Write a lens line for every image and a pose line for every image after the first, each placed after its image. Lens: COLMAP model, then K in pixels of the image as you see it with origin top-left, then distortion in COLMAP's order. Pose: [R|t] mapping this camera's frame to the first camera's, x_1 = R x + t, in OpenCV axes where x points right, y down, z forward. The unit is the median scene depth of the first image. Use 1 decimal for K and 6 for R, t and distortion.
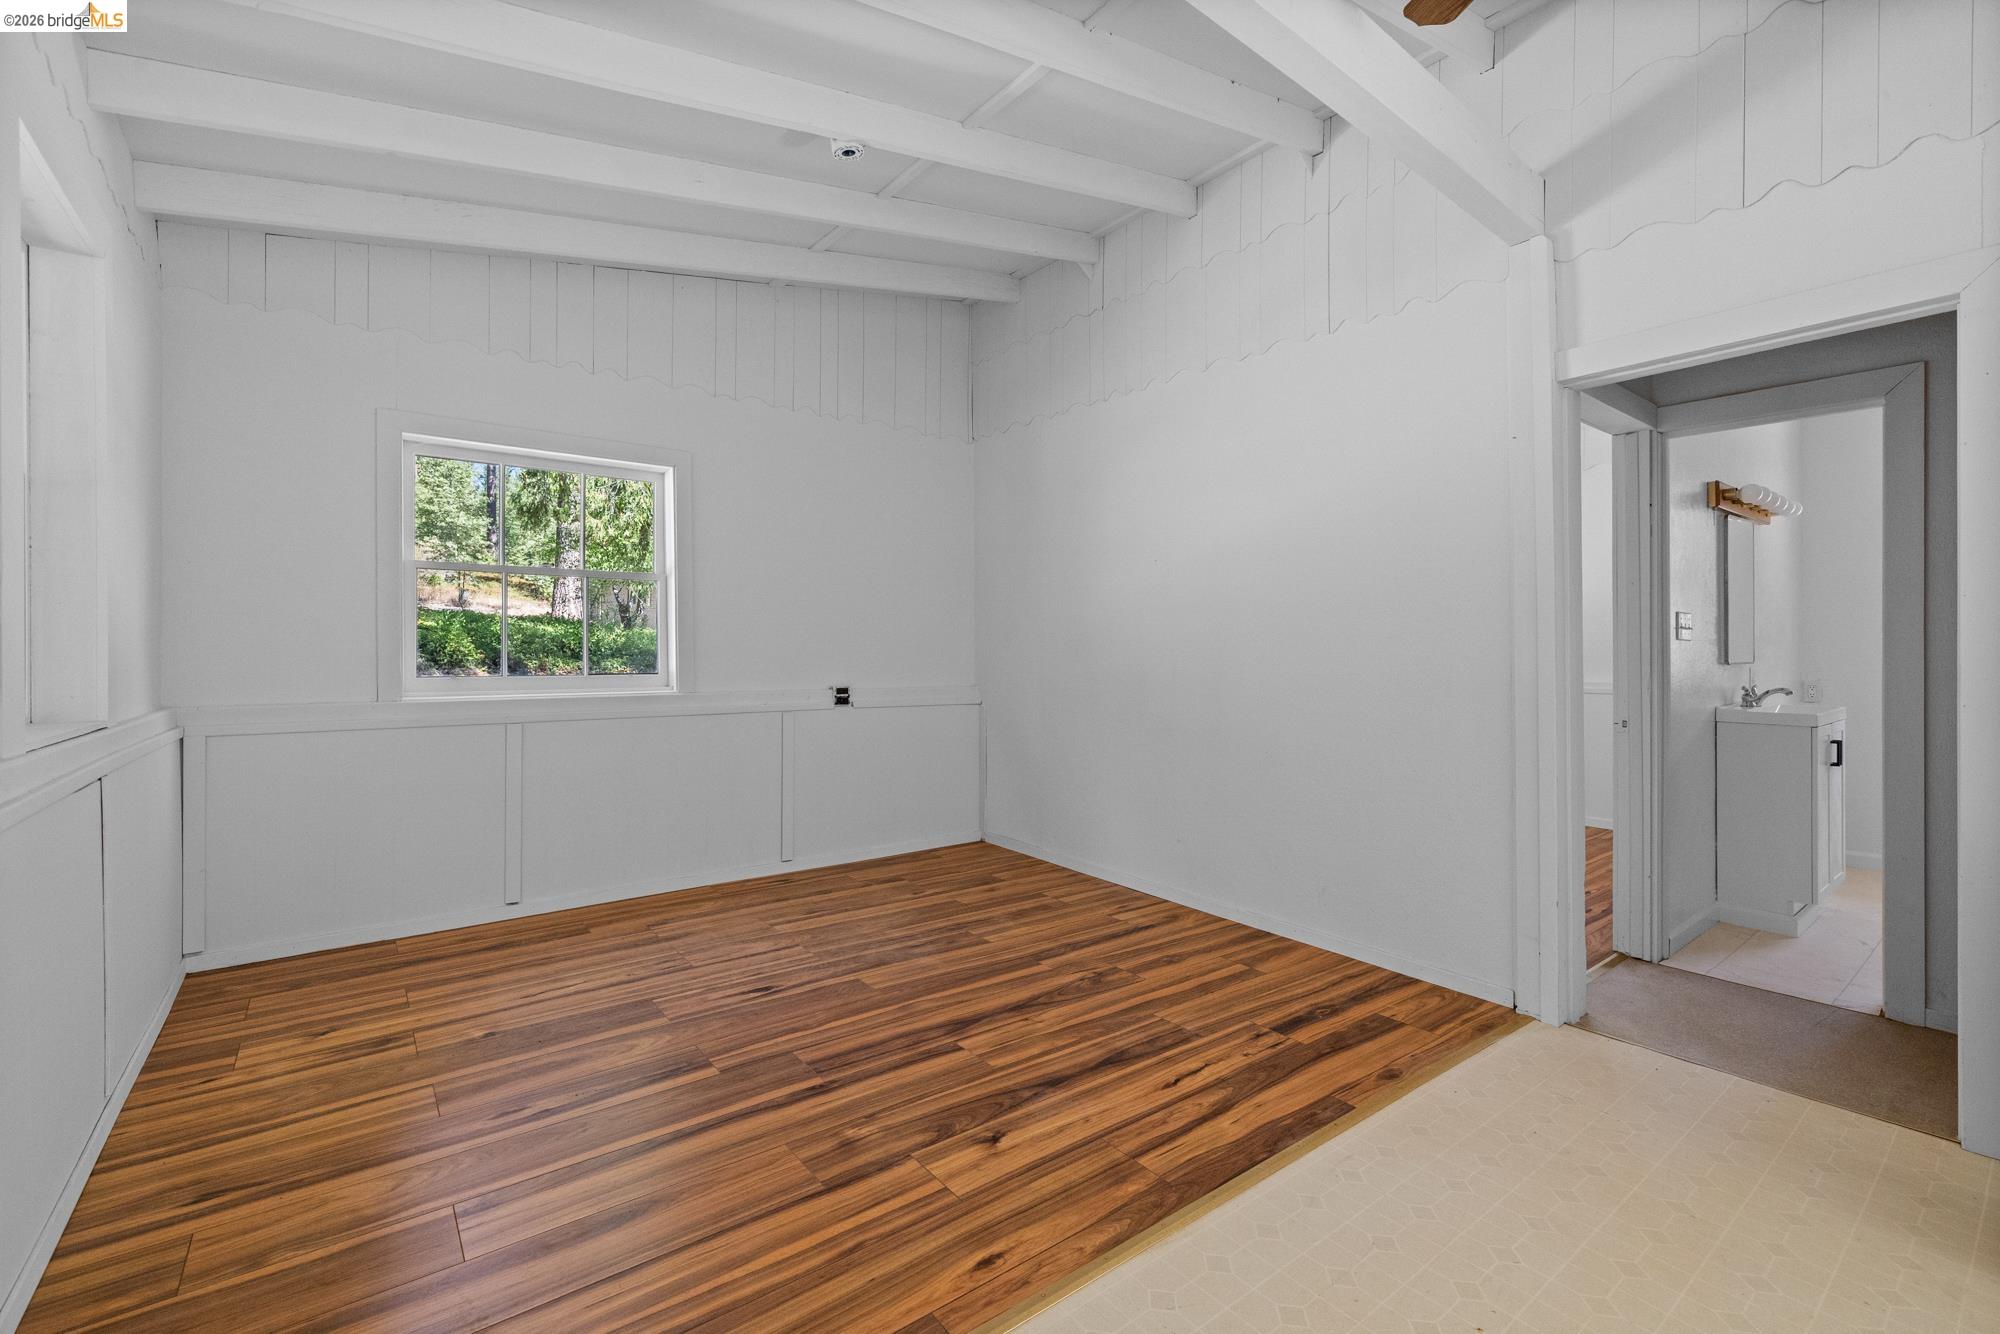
lens RADIAL K [[861.4, 0, 1002.6], [0, 861.4, 659.4], [0, 0, 1]] dist [0.000766, 0.000185]
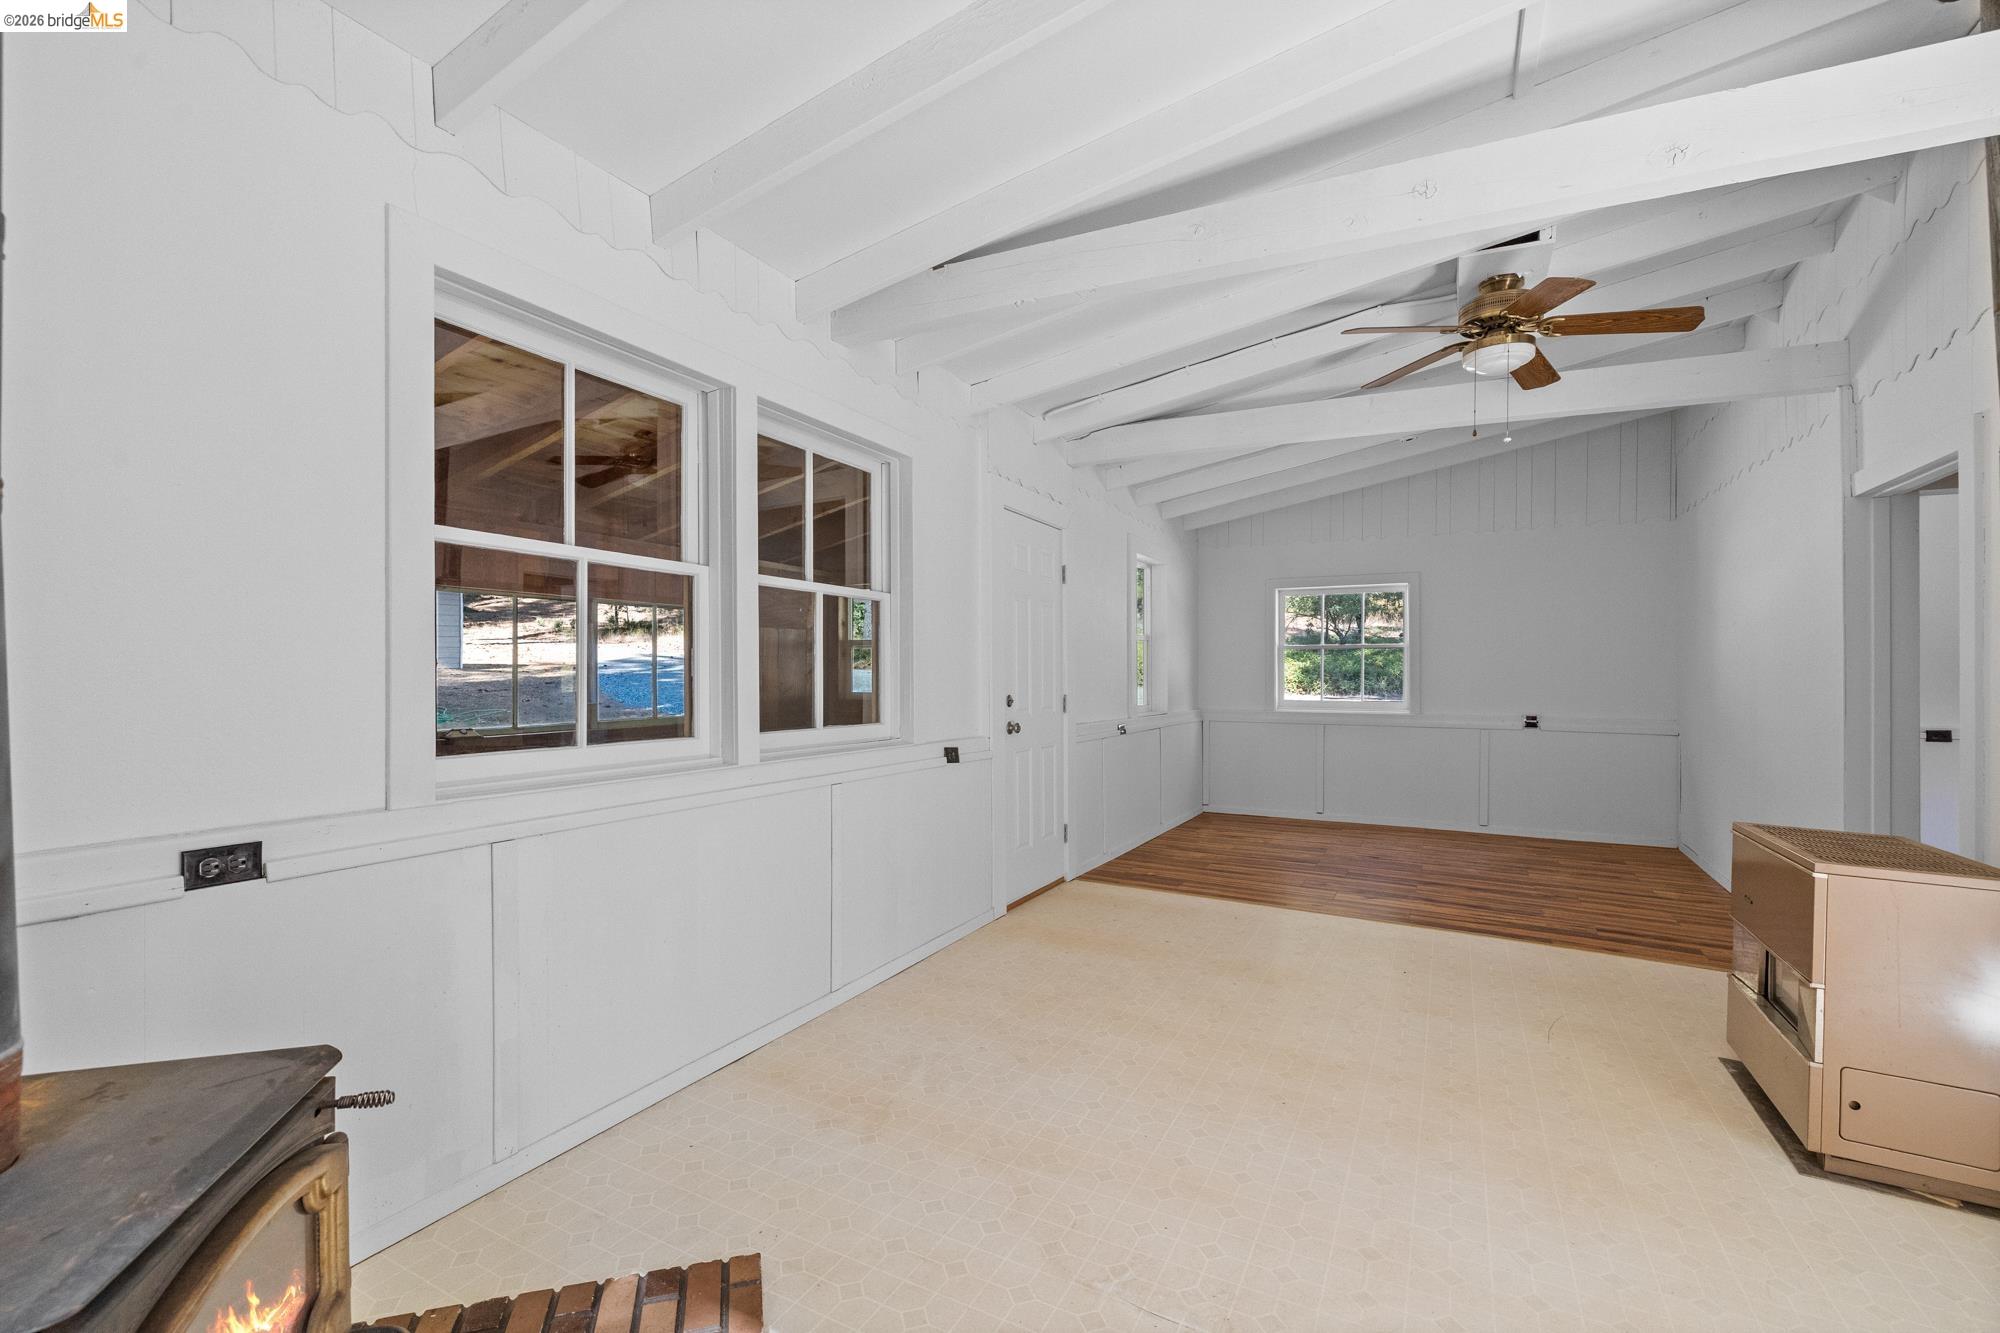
lens RADIAL K [[861.4, 0, 1002.6], [0, 861.4, 658.9], [0, 0, 1]] dist [0.000766, 0.000185]
pose [[0.409599, -0.015706, -0.912130, 1.307316], [-0.011574, 0.999682, -0.022411, -0.034627], [0.912192, 0.019737, 0.409287, -0.693718]]
